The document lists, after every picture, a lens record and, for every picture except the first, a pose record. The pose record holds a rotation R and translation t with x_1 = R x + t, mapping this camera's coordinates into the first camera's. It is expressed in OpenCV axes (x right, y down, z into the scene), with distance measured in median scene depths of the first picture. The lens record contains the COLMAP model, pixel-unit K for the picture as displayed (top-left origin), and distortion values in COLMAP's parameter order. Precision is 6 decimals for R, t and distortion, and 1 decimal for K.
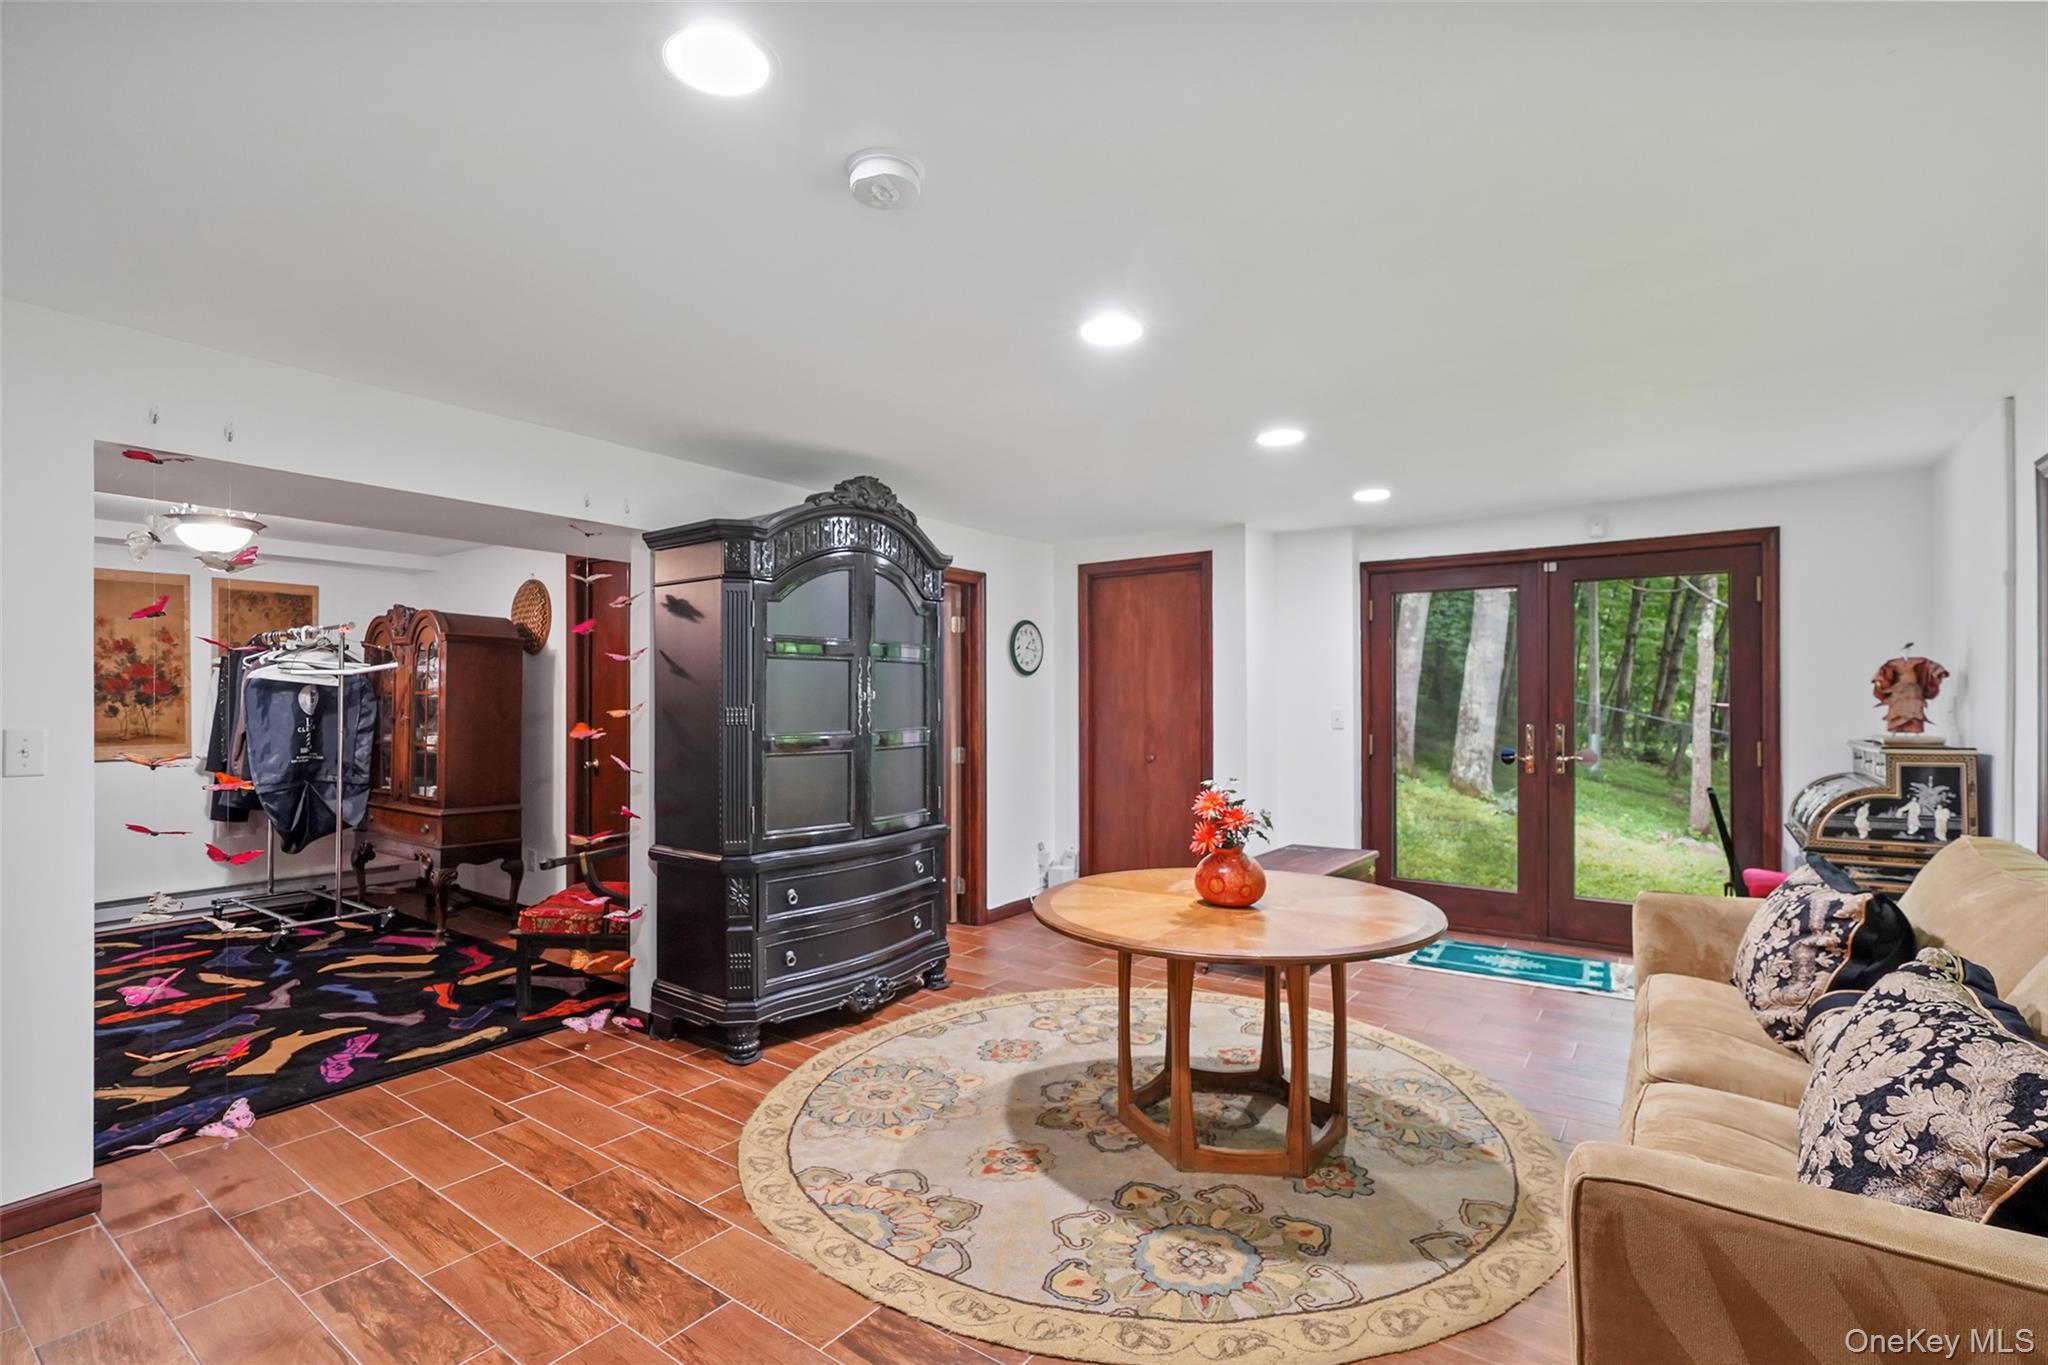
lens RADIAL K [[930.7, 0, 1015.9], [0, 930.7, 695.1], [0, 0, 1]] dist [-0.004181, -0.000312]
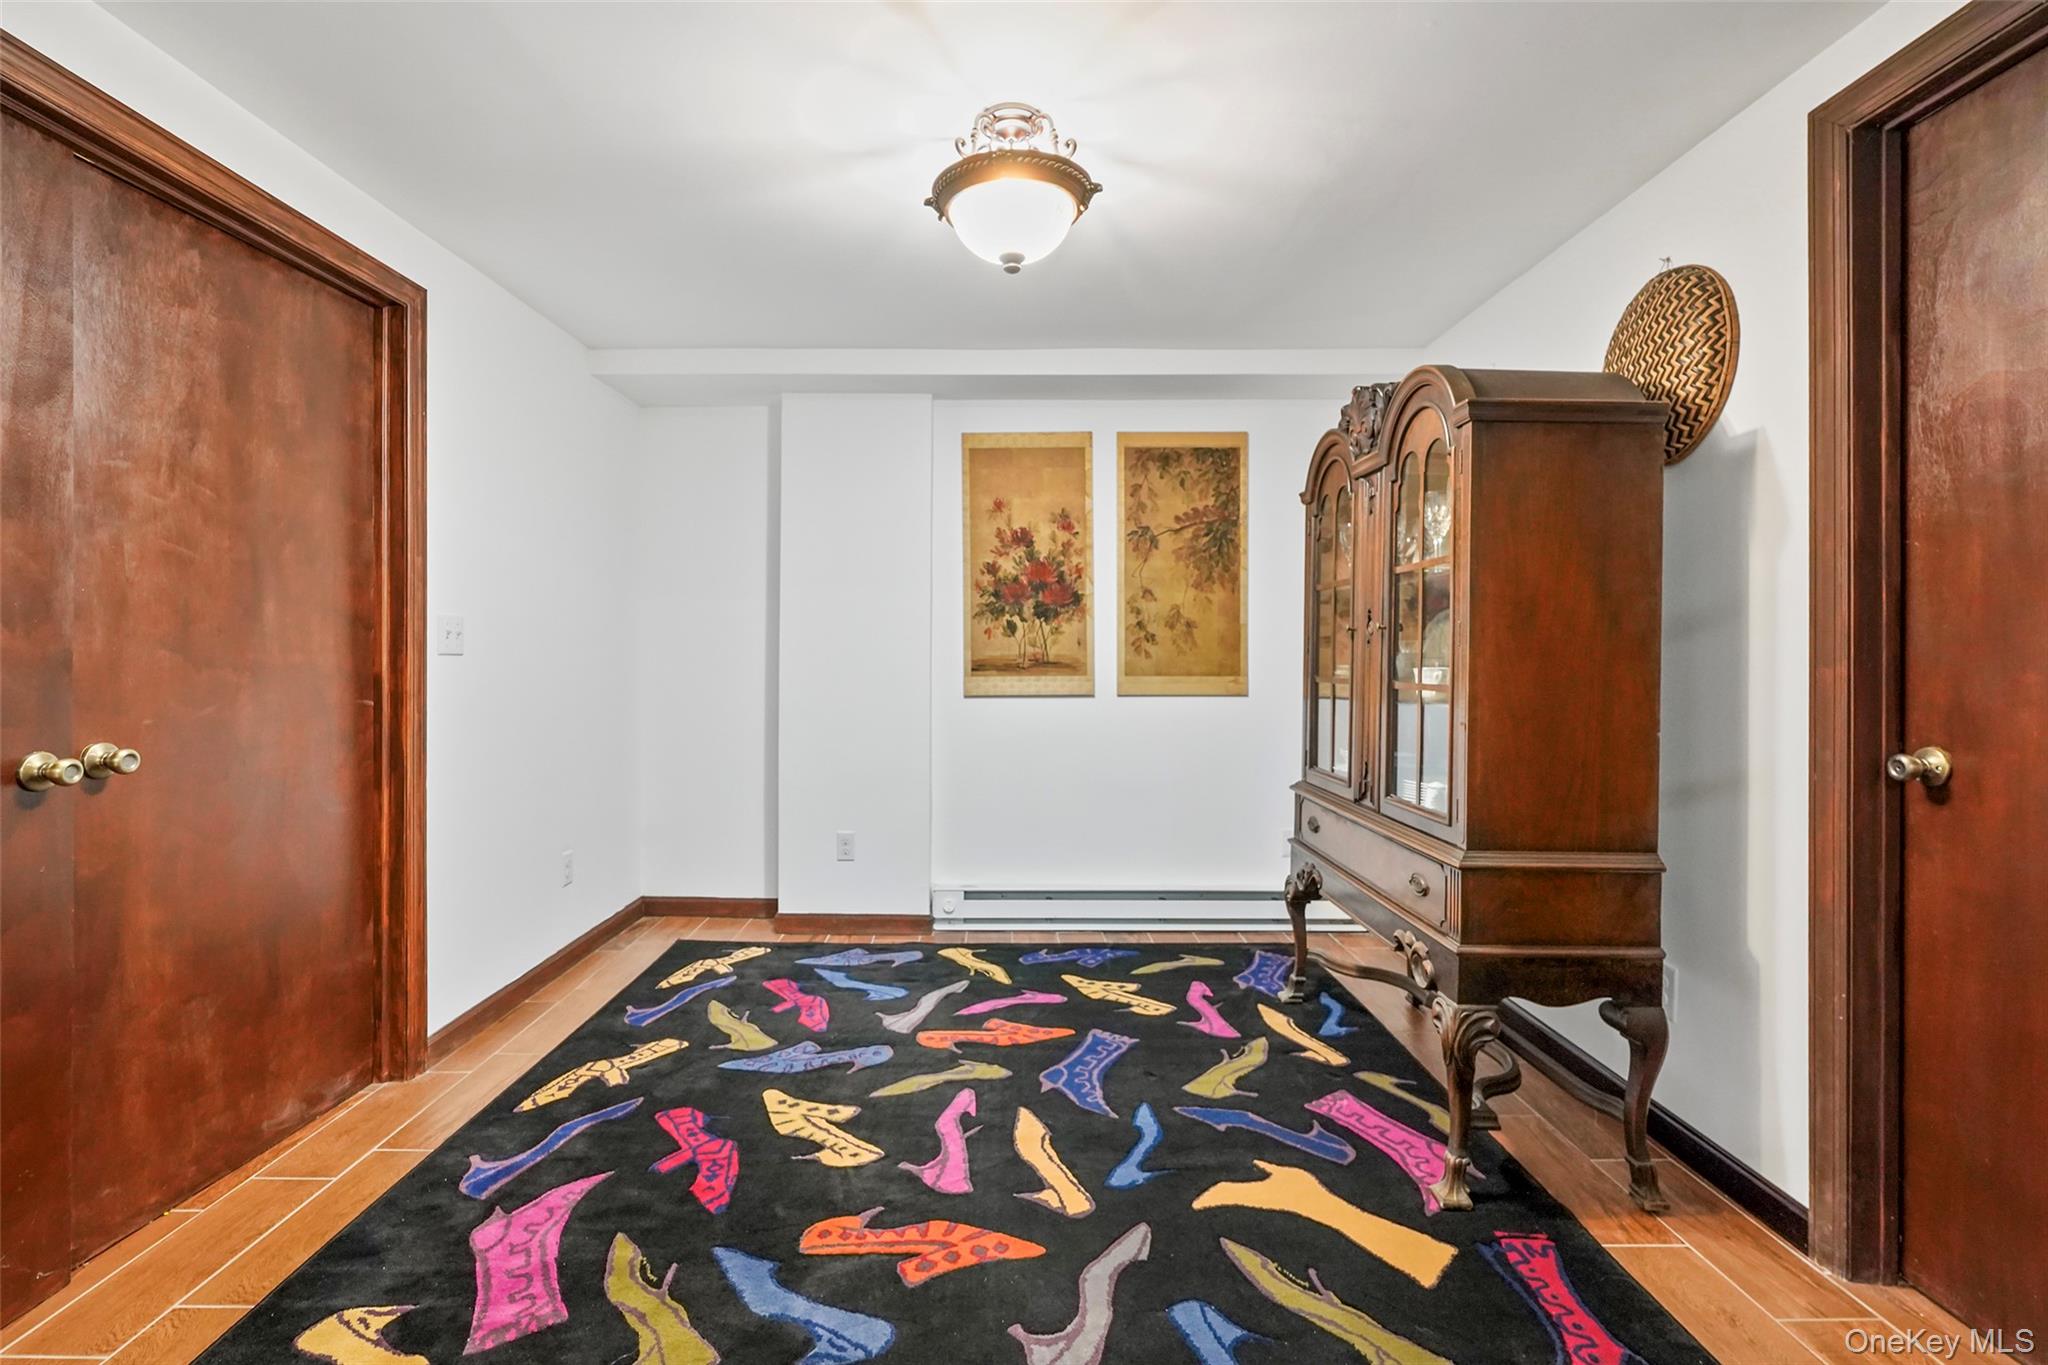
lens RADIAL K [[924.1, 0, 1014.5], [0, 924.1, 658.4], [0, 0, 1]] dist [-0.002180, -0.000173]
pose [[0.584832, 0.003165, -0.811148, -0.424078], [0.003419, 0.999974, 0.006366, 0.040212], [0.811147, -0.006496, 0.584806, 0.637080]]
